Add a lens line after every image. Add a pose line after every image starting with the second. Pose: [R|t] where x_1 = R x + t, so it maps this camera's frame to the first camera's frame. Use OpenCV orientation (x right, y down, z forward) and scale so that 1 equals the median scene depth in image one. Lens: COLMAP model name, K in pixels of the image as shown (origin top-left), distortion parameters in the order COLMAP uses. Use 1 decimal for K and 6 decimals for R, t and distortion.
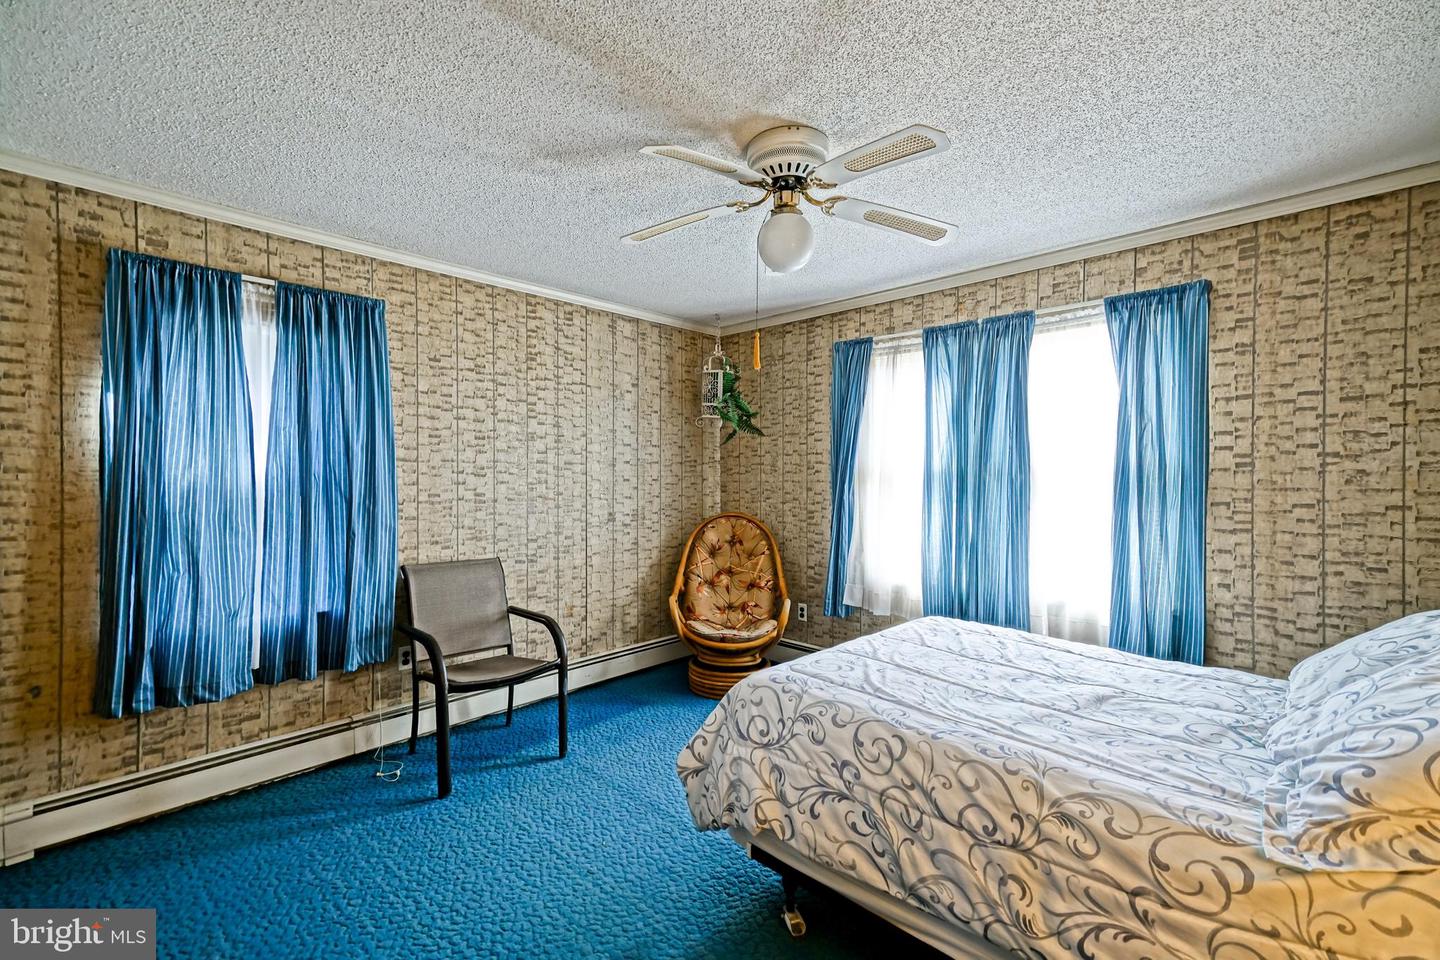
lens RADIAL K [[634.3, 0, 709.7], [0, 634.3, 467.2], [0, 0, 1]] dist [0.032951, -0.000285]
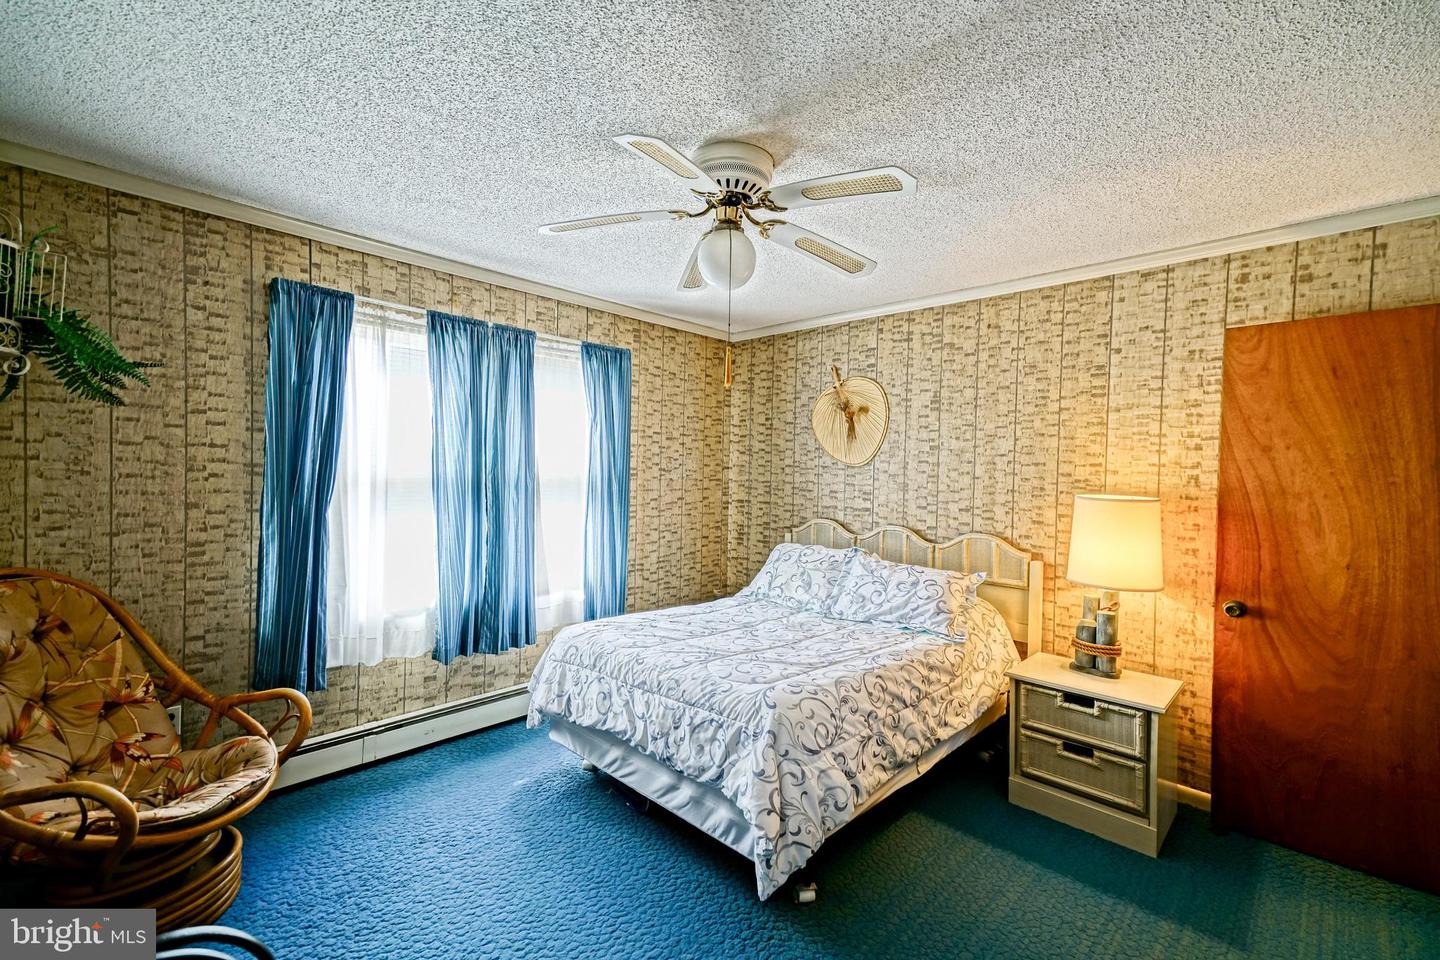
lens RADIAL K [[634.3, 0, 709.7], [0, 634.3, 467.2], [0, 0, 1]] dist [0.032951, -0.000285]
pose [[-0.006600, 0.000956, 0.999978, -0.726874], [-0.037050, 0.999313, -0.001200, -0.028656], [-0.999292, -0.037057, -0.006560, 0.871864]]
